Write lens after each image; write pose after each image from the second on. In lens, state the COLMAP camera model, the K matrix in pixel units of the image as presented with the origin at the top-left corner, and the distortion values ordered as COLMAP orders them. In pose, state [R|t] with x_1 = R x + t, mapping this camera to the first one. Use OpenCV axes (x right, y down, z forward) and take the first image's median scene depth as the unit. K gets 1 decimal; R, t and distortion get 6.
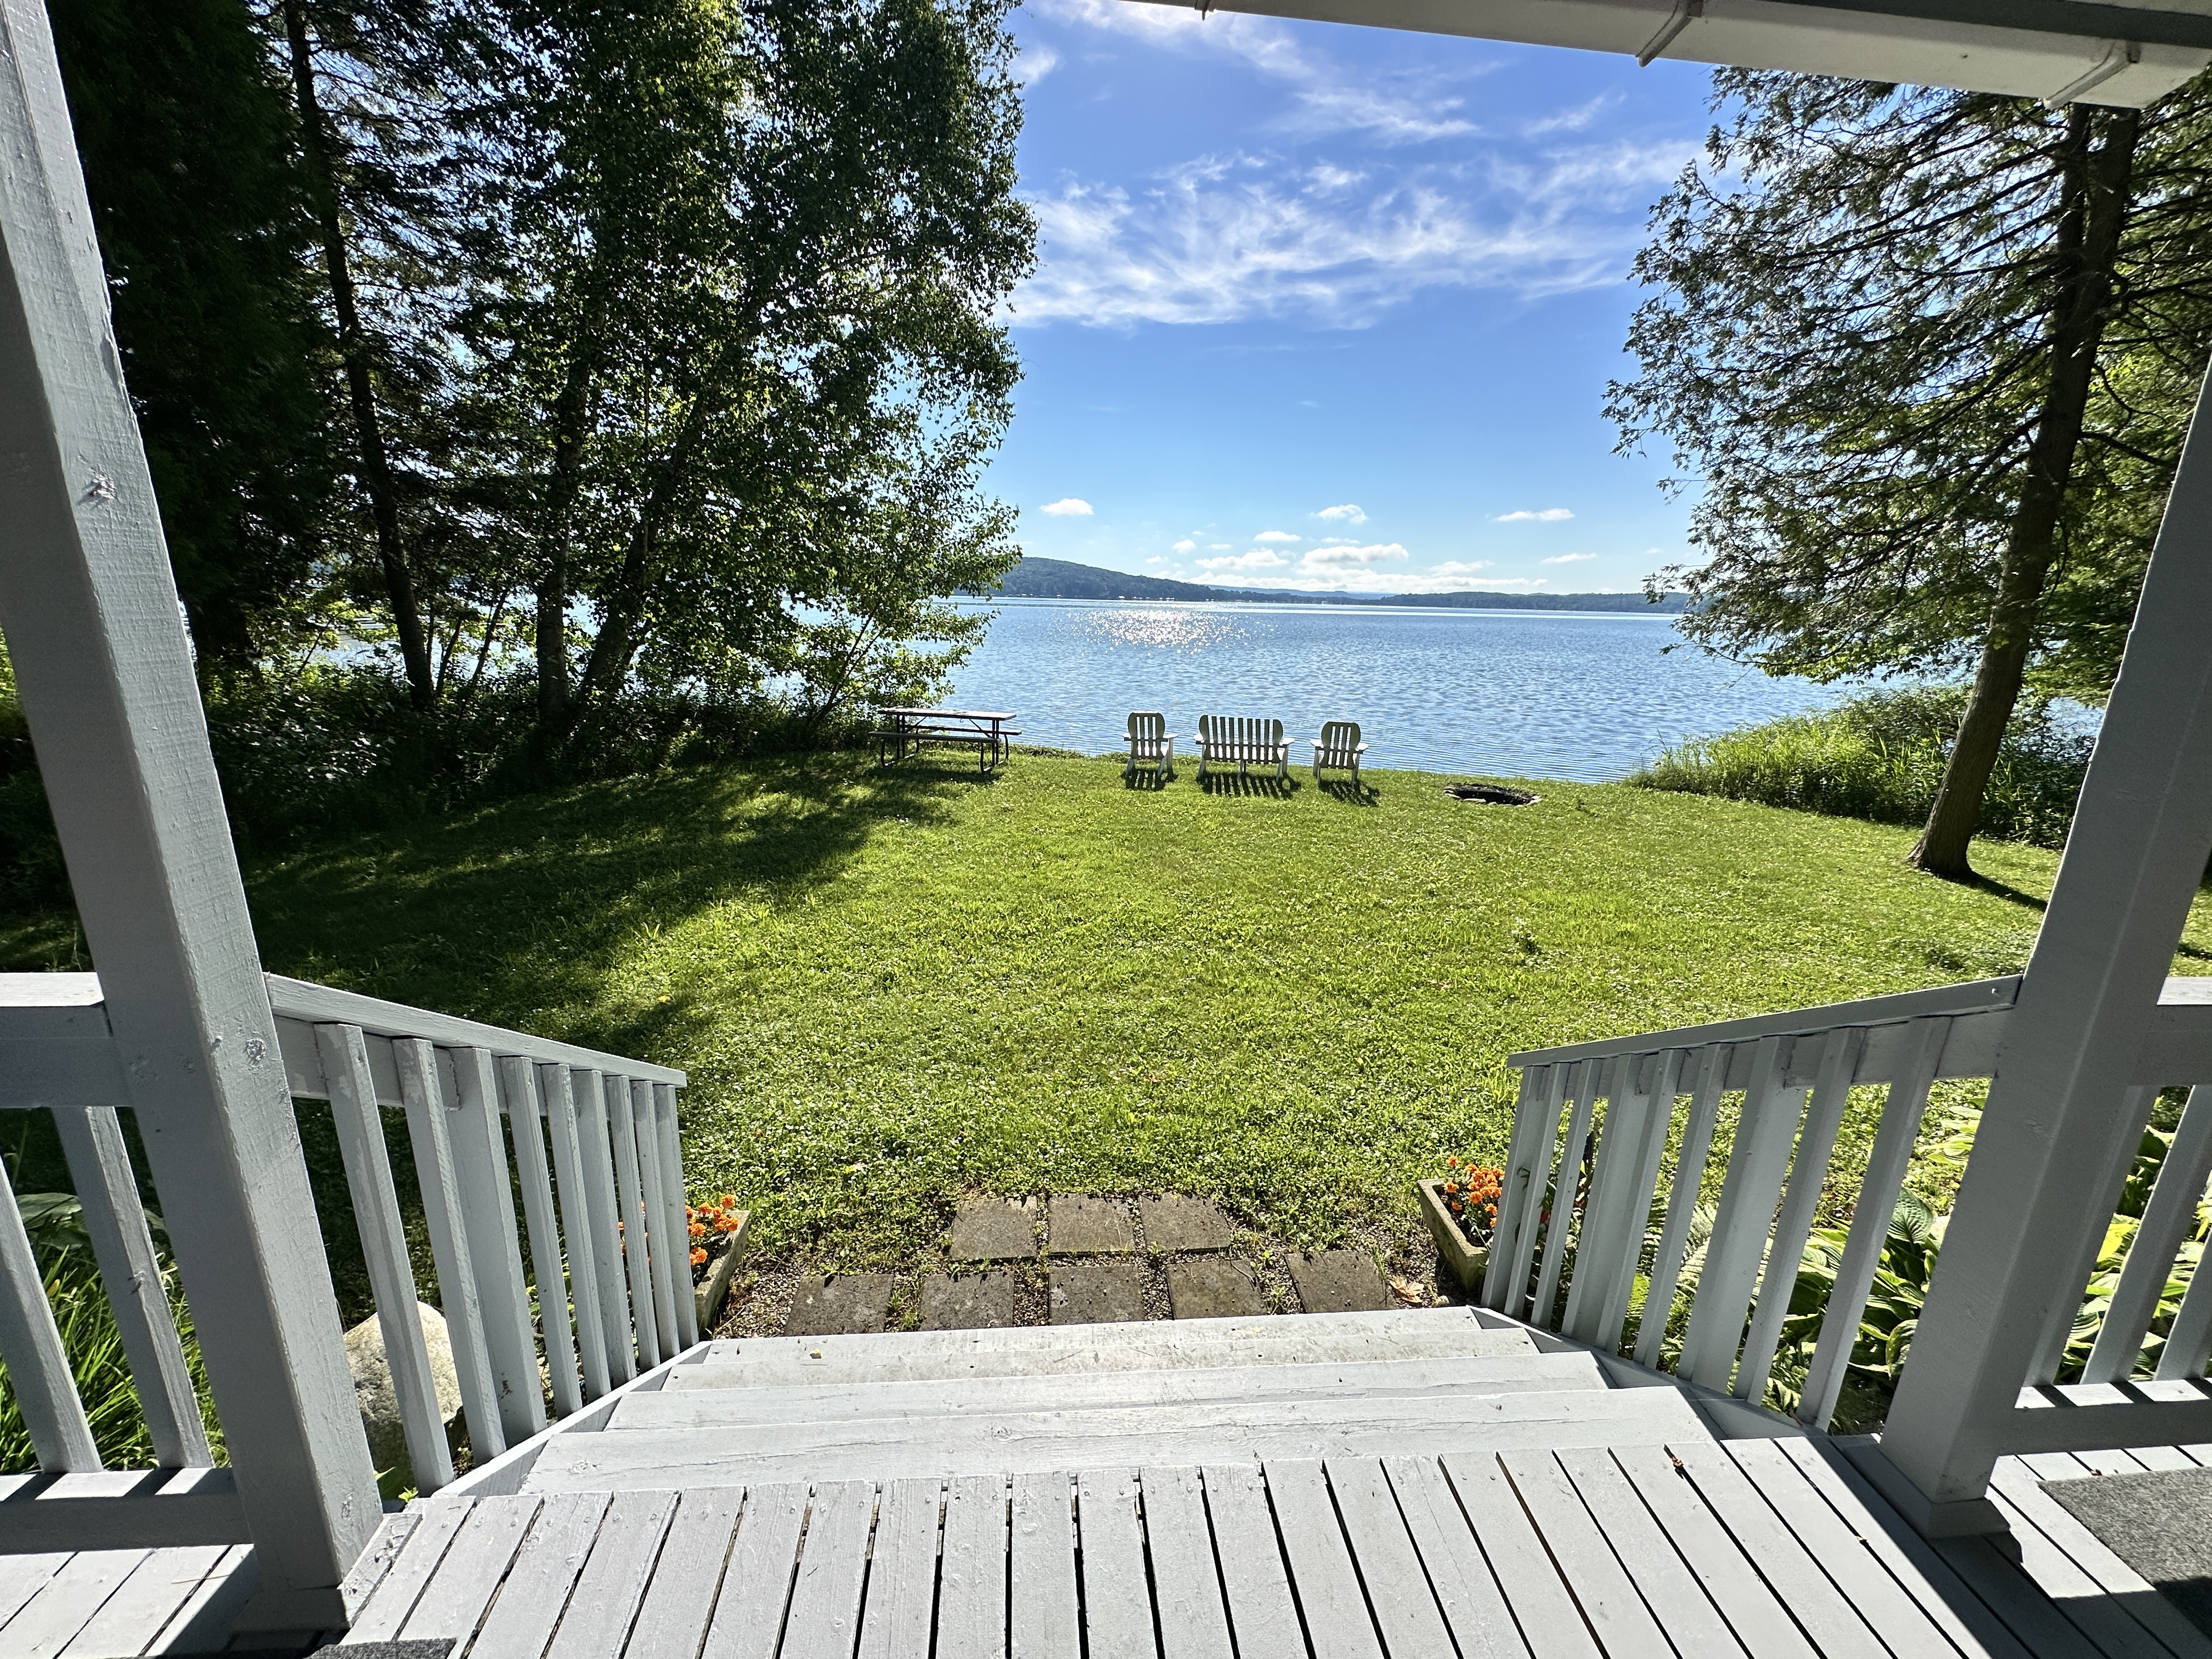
lens RADIAL K [[885.2, 0, 1100.3], [0, 885.2, 851.4], [0, 0, 1]] dist [0.003422, -0.000395]
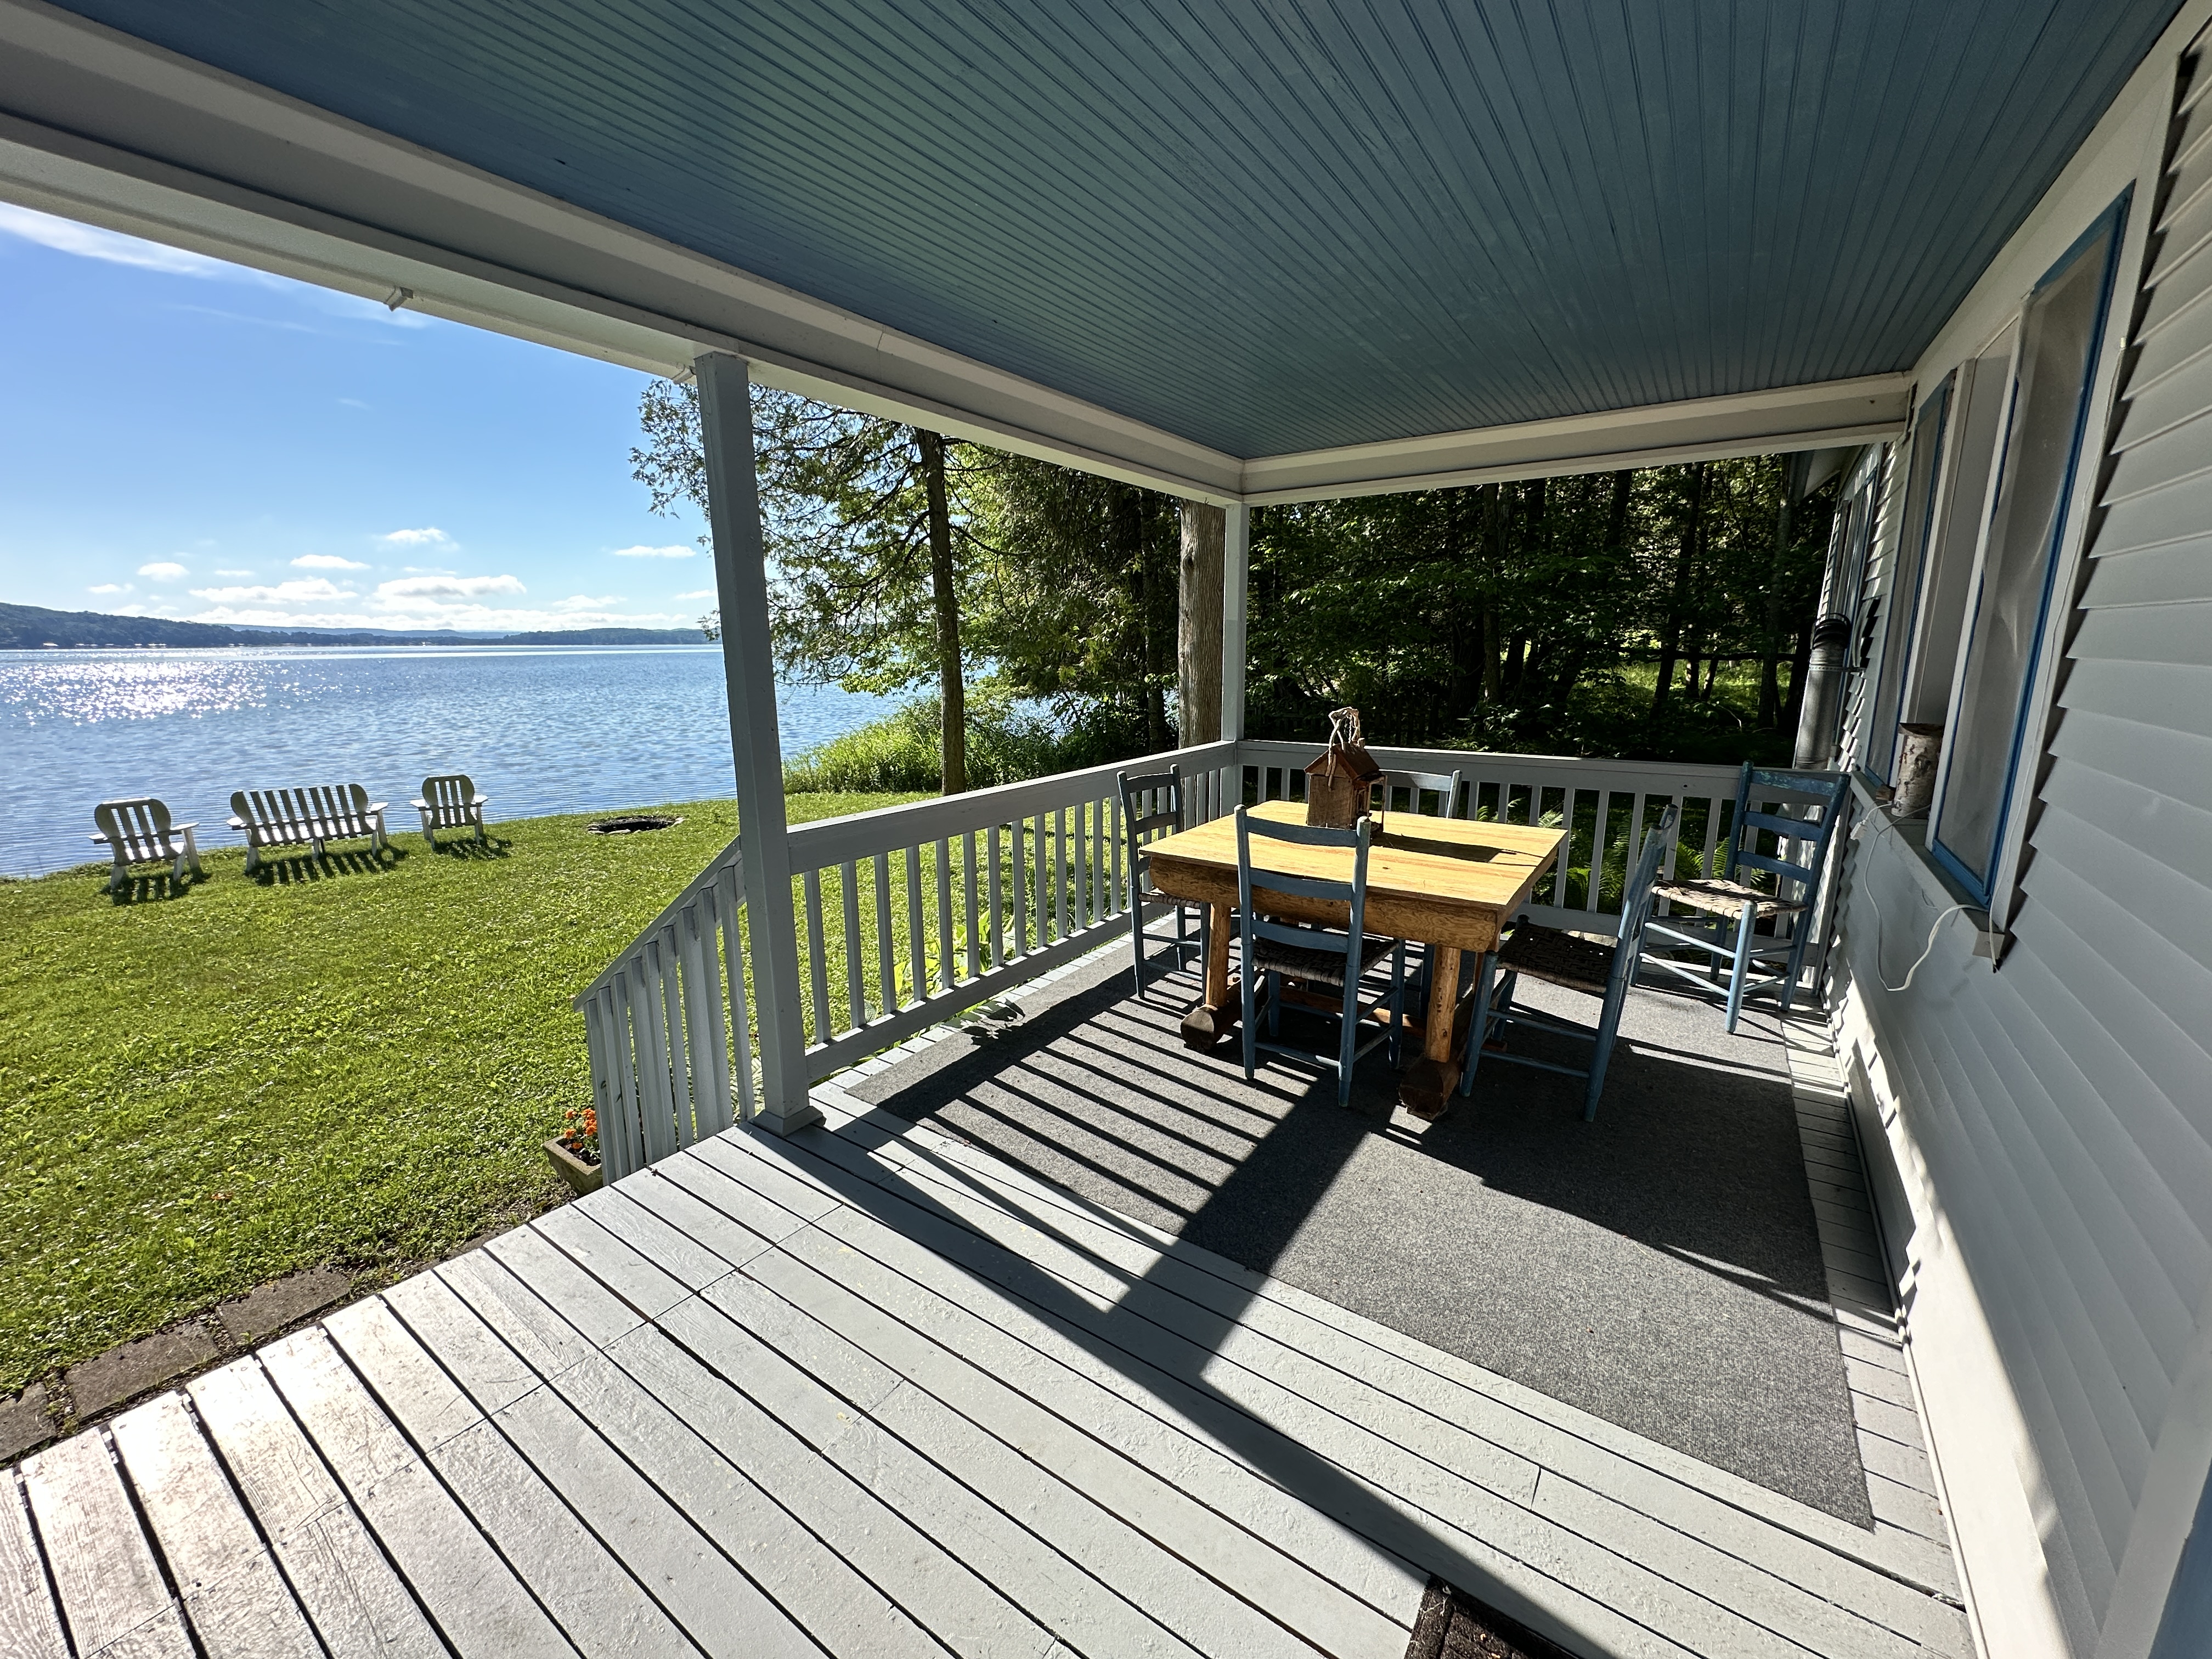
lens RADIAL K [[885.2, 0, 1112.5], [0, 885.2, 845.1], [0, 0, 1]] dist [0.003422, -0.000395]
pose [[0.633048, -0.200409, 0.747721, 0.012288], [0.232817, 0.970478, 0.063002, 0.026632], [-0.738273, 0.134199, 0.661018, -0.107040]]
